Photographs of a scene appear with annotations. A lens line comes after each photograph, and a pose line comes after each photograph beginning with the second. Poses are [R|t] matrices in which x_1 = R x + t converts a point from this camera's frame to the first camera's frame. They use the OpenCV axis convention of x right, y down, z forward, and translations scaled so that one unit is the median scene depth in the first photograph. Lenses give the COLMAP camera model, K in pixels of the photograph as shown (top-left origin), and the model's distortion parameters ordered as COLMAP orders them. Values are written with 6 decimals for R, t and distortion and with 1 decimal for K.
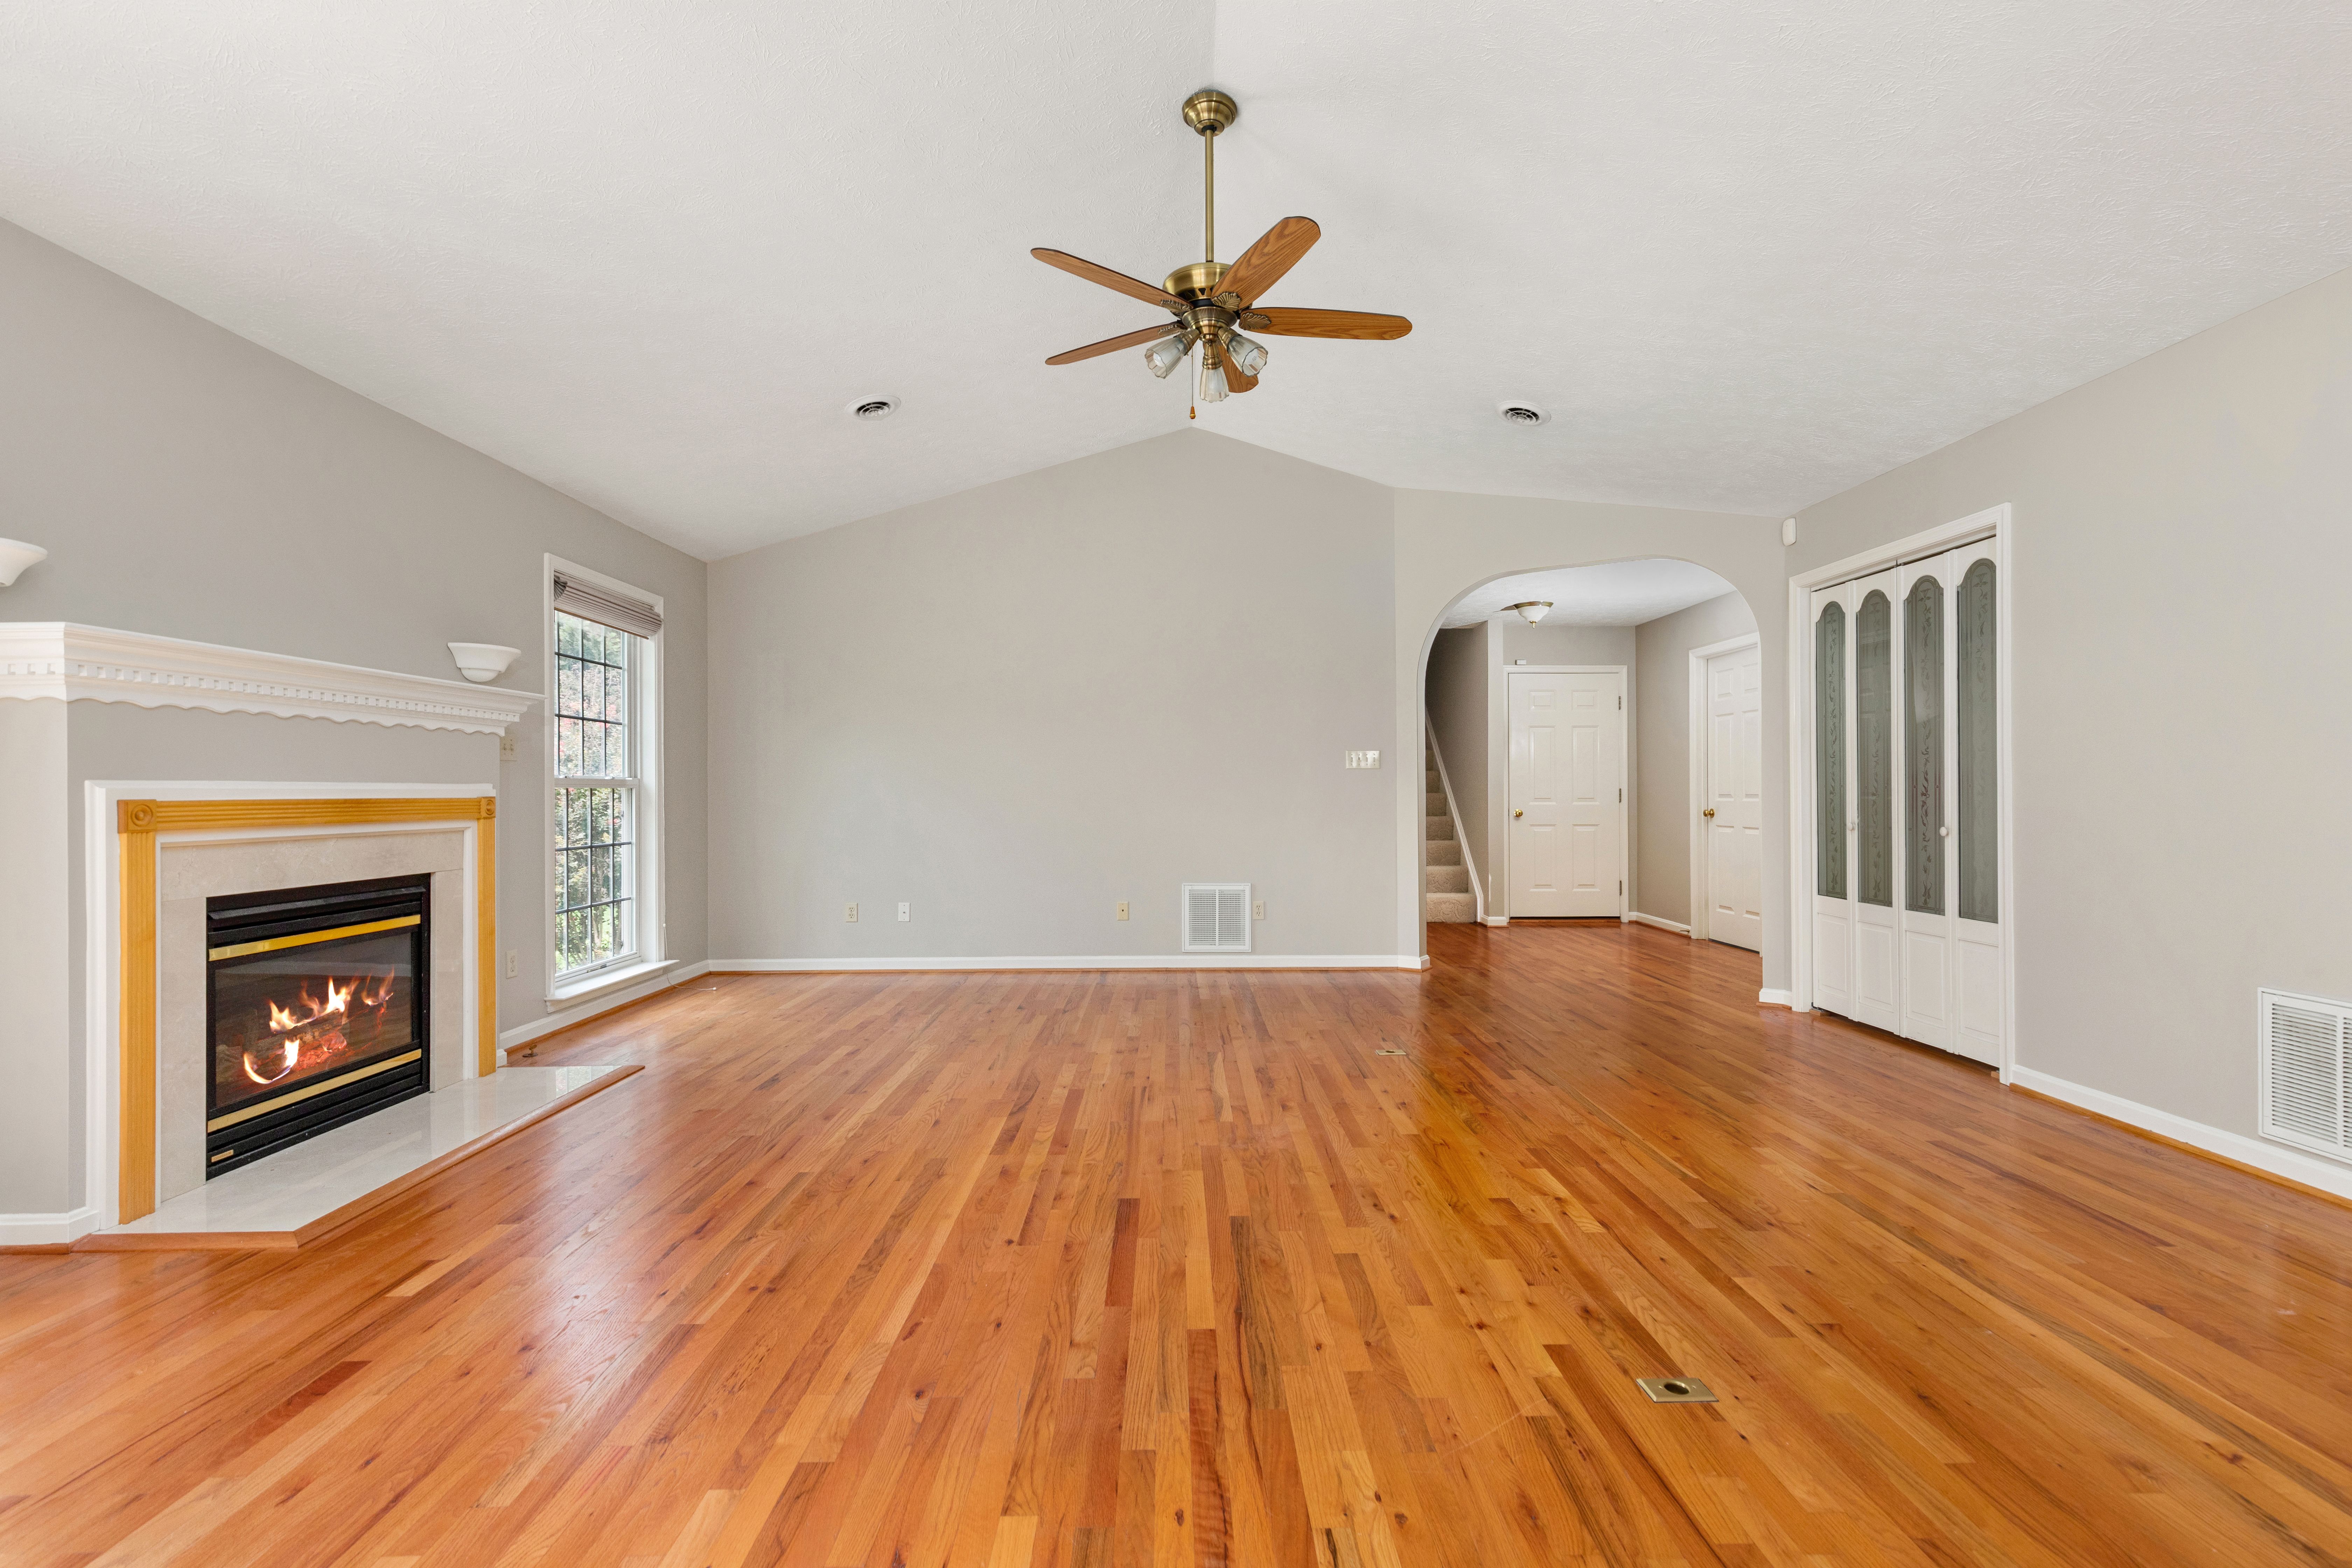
lens RADIAL K [[1051.9, 0, 1190.8], [0, 1051.9, 790.1], [0, 0, 1]] dist [0.003571, -0.000640]
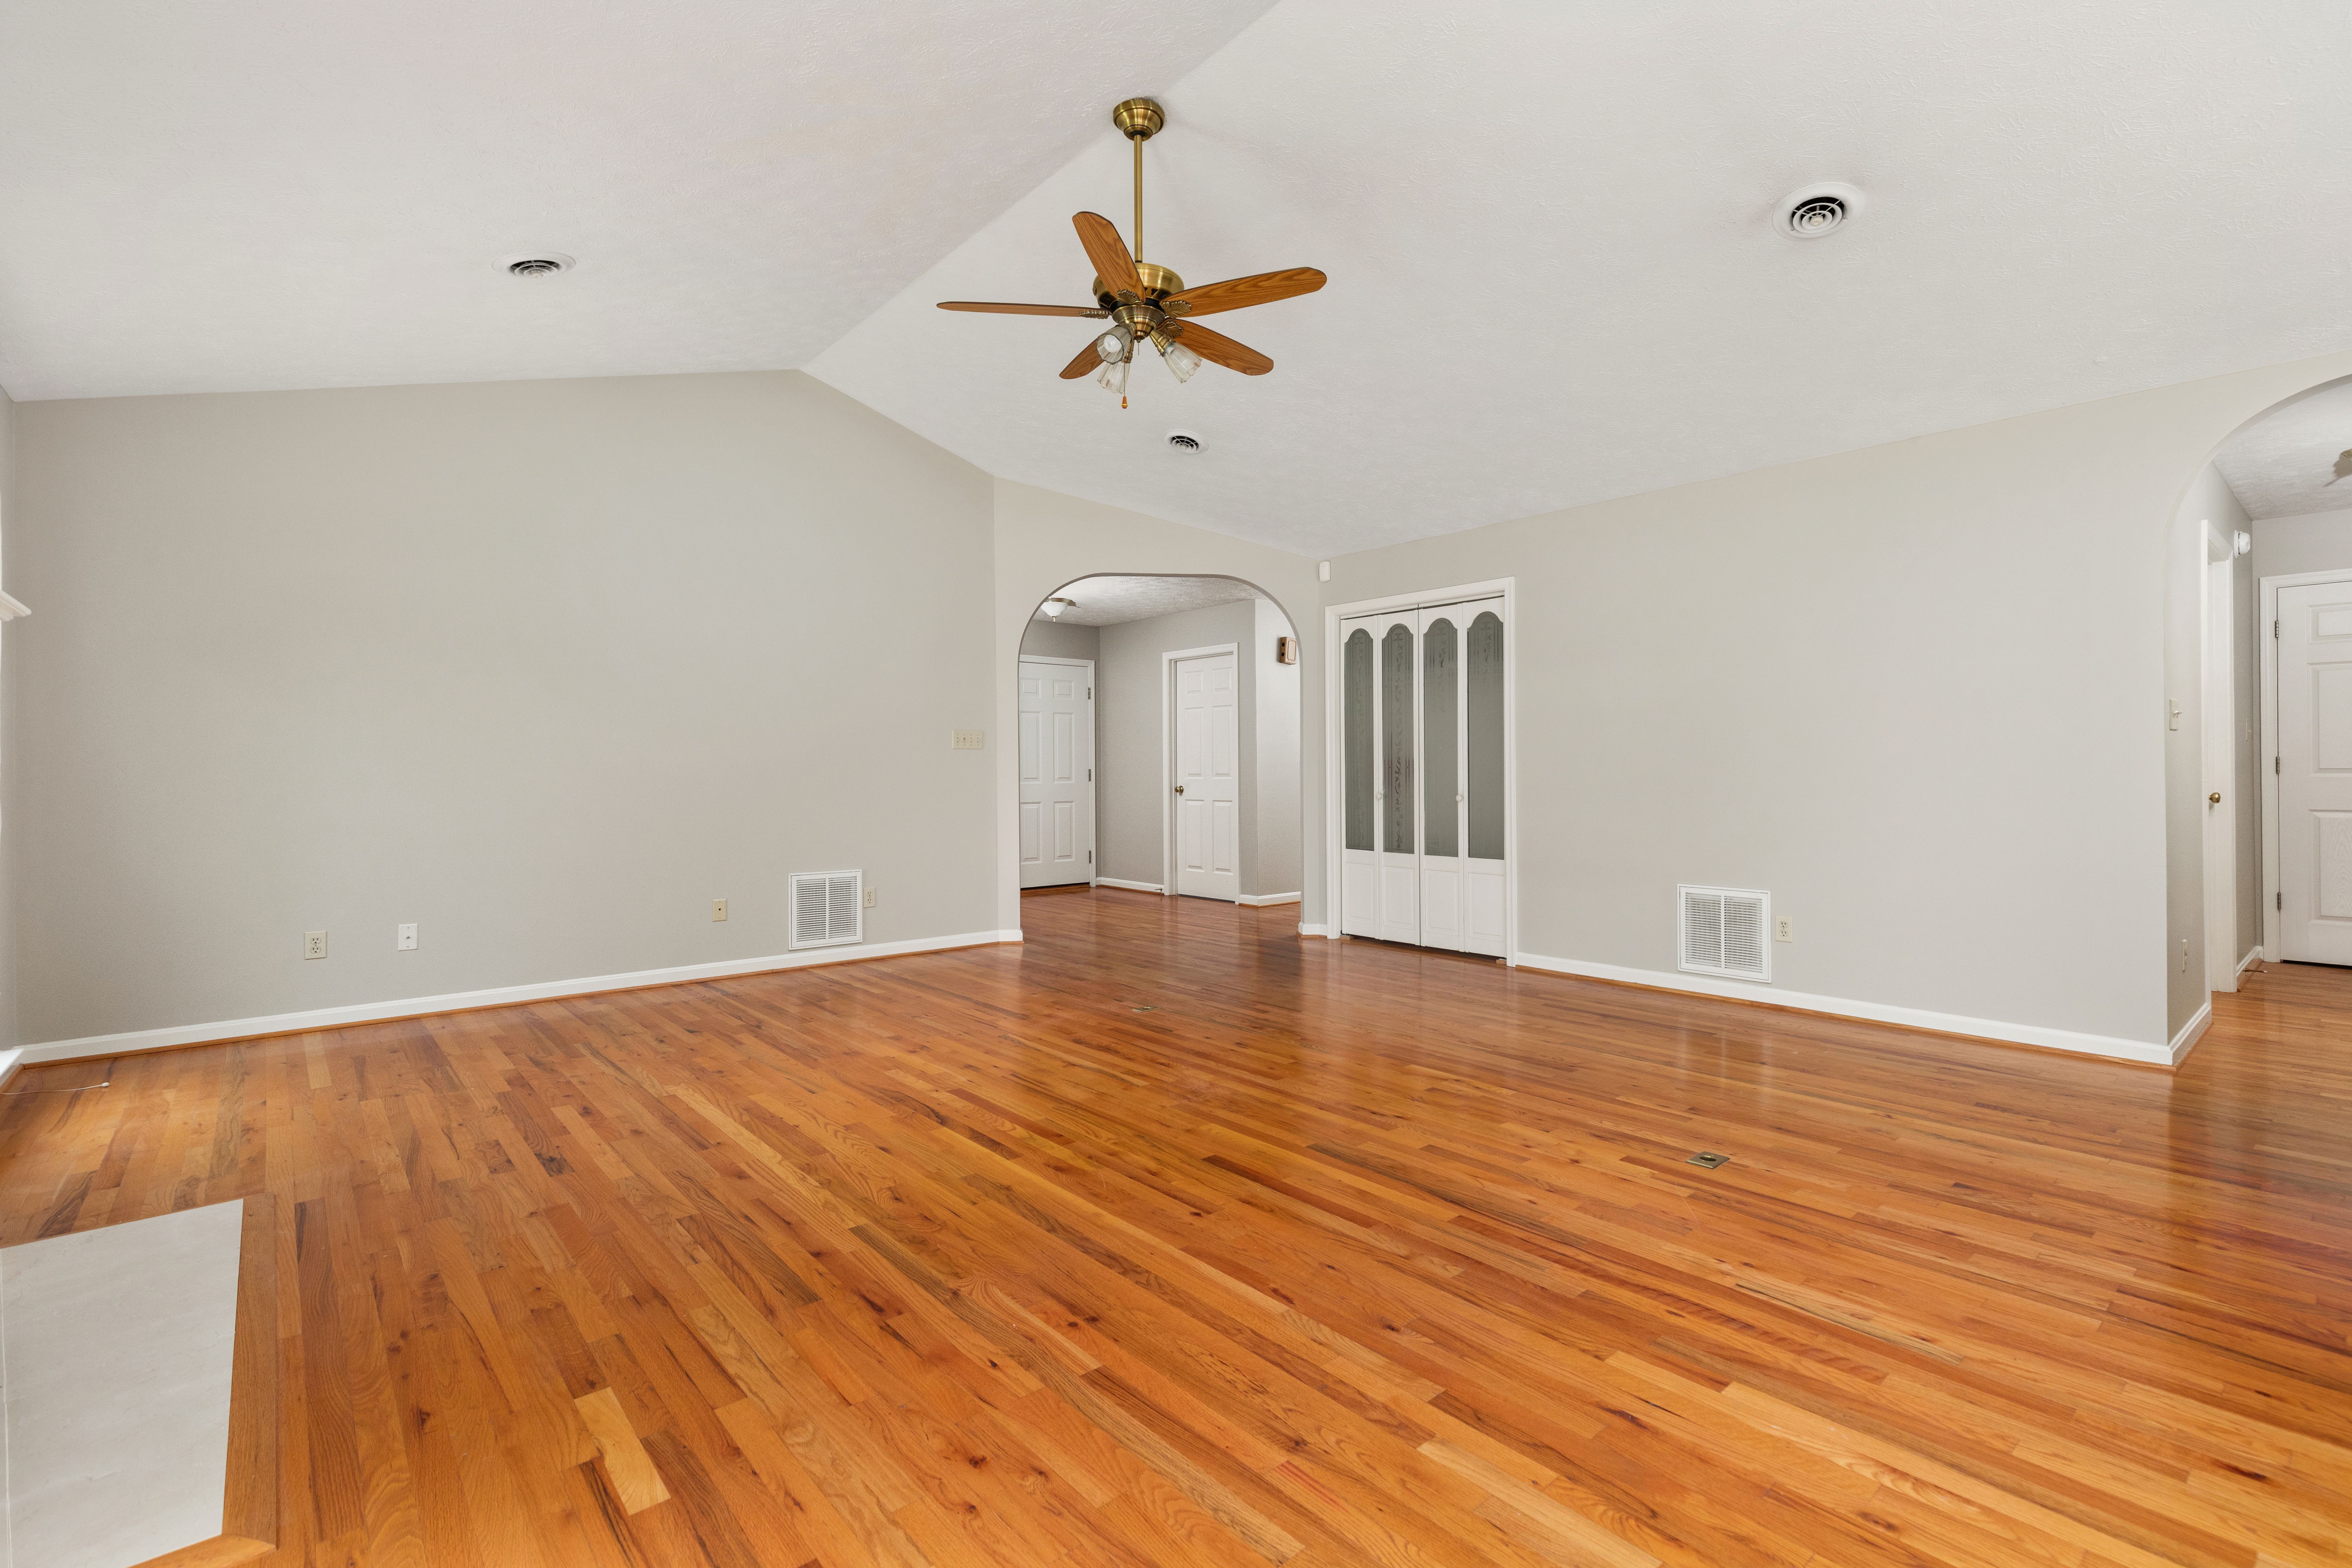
lens RADIAL K [[1053.7, 0, 1175.0], [0, 1053.7, 771.8], [0, 0, 1]] dist [0.005017, -0.000213]
pose [[0.772719, -0.001486, 0.634747, -0.617100], [0.001547, 0.999999, 0.000458, 0.002450], [-0.634747, 0.000628, 0.772720, 0.170271]]
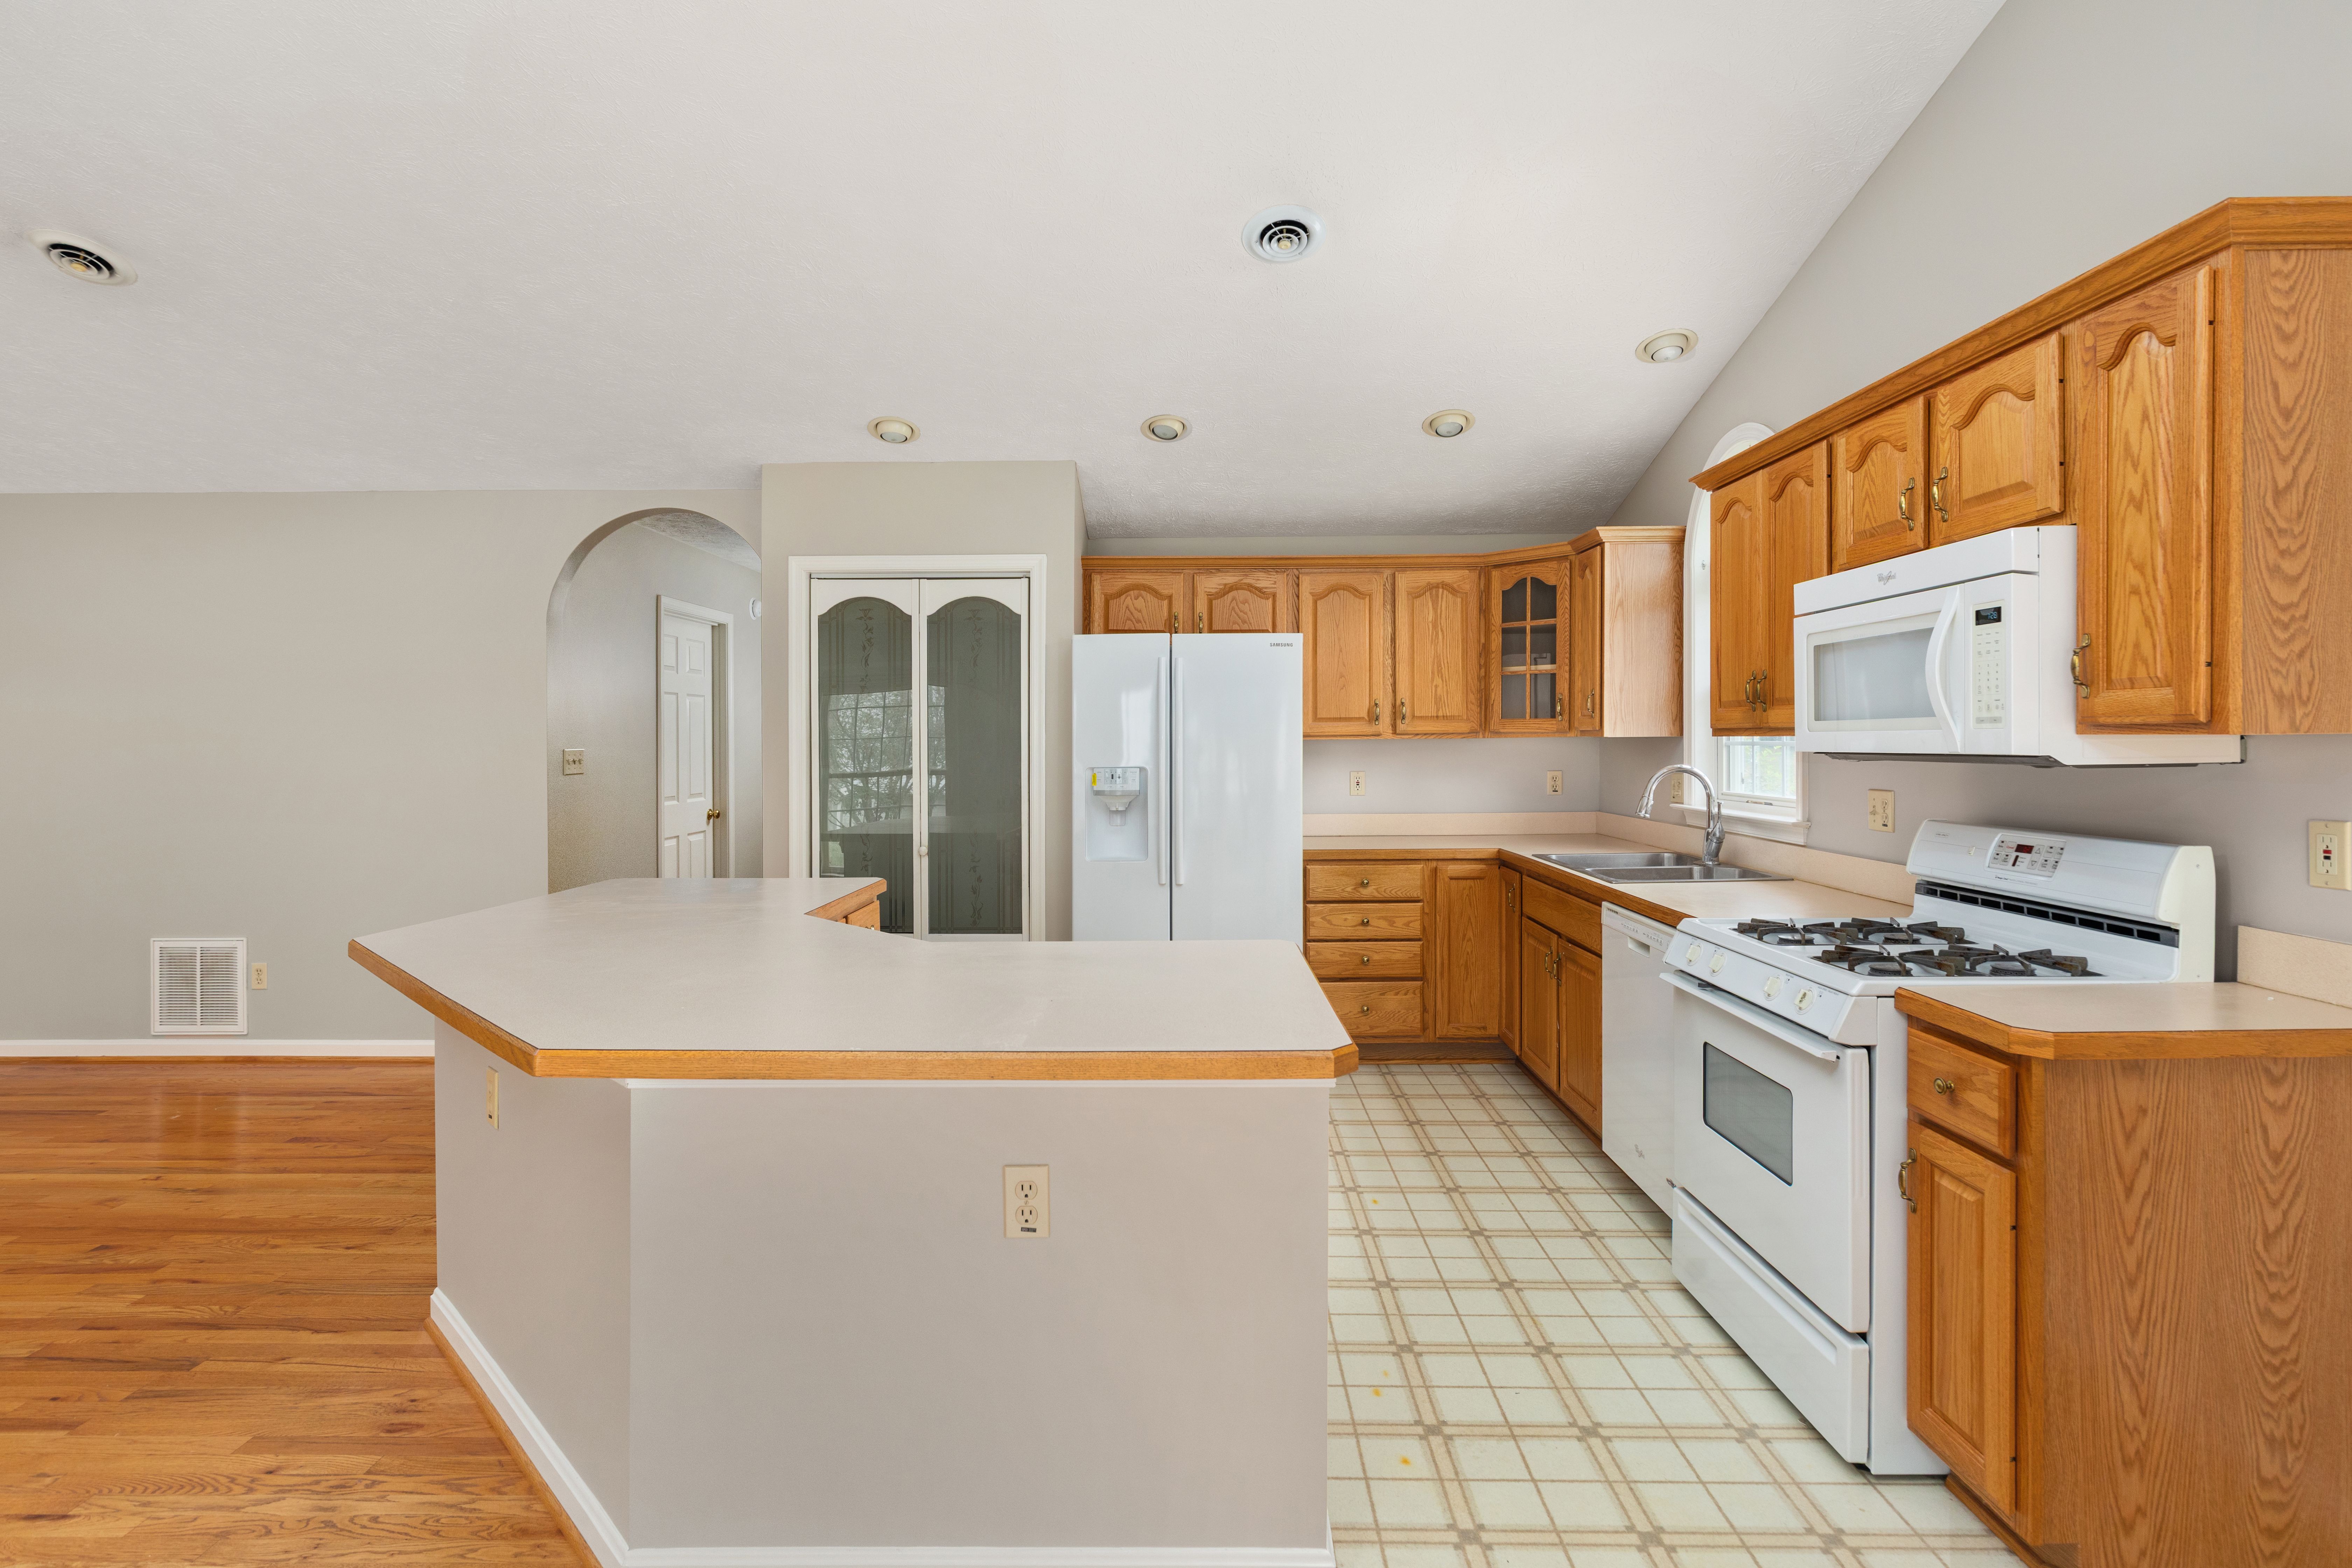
lens RADIAL K [[1151.3, 0, 1171.8], [0, 1151.3, 748.2], [0, 0, 1]] dist [-0.000952, 0.000648]
pose [[0.031304, -0.004457, 0.999500, -0.531804], [0.003017, 0.999986, 0.004365, -0.079803], [-0.999505, 0.002879, 0.031317, -0.465375]]
